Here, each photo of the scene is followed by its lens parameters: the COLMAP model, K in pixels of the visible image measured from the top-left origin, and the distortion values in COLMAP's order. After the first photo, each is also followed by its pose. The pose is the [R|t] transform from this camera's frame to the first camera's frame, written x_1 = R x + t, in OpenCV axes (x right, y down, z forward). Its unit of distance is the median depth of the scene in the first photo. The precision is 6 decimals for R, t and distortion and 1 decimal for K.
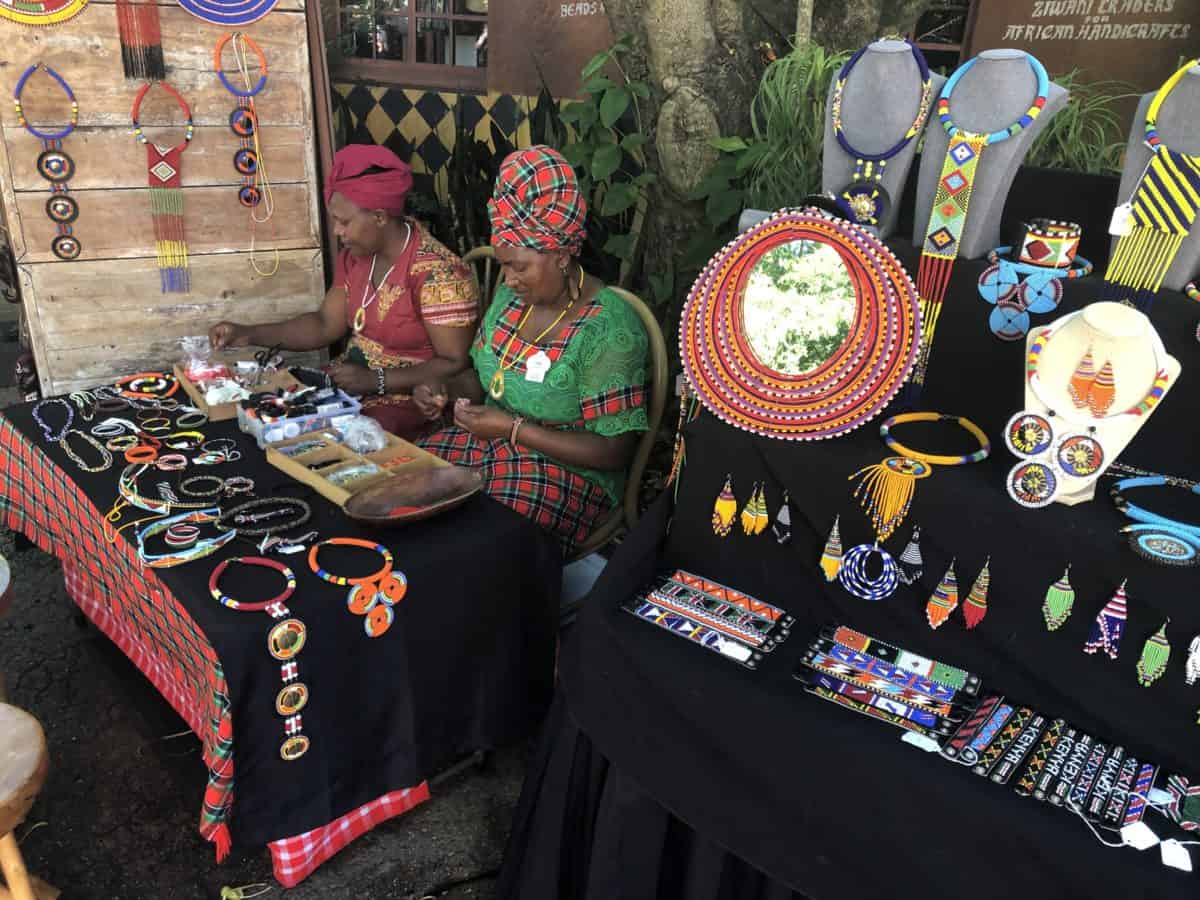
lens RADIAL K [[947.9, 0, 600.0], [0, 947.9, 450.0], [0, 0, 1]] dist [-0.005108, -0.006527]
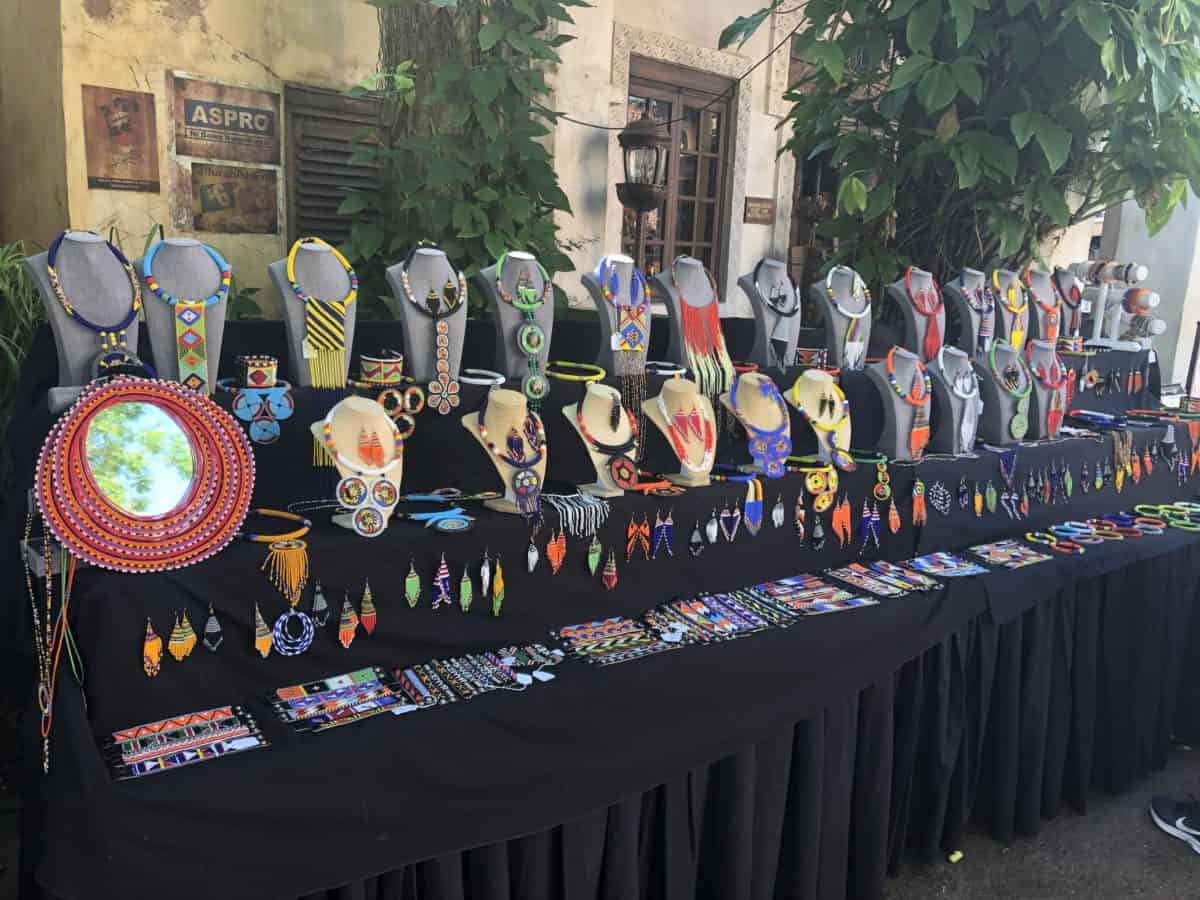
lens RADIAL K [[898.2, 0, 600.0], [0, 898.2, 450.0], [0, 0, 1]] dist [-0.002033, -0.000506]
pose [[0.357369, -0.242783, 0.901856, -0.593974], [0.358009, 0.927473, 0.107814, -0.081806], [-0.862622, 0.284343, 0.418369, 0.064161]]
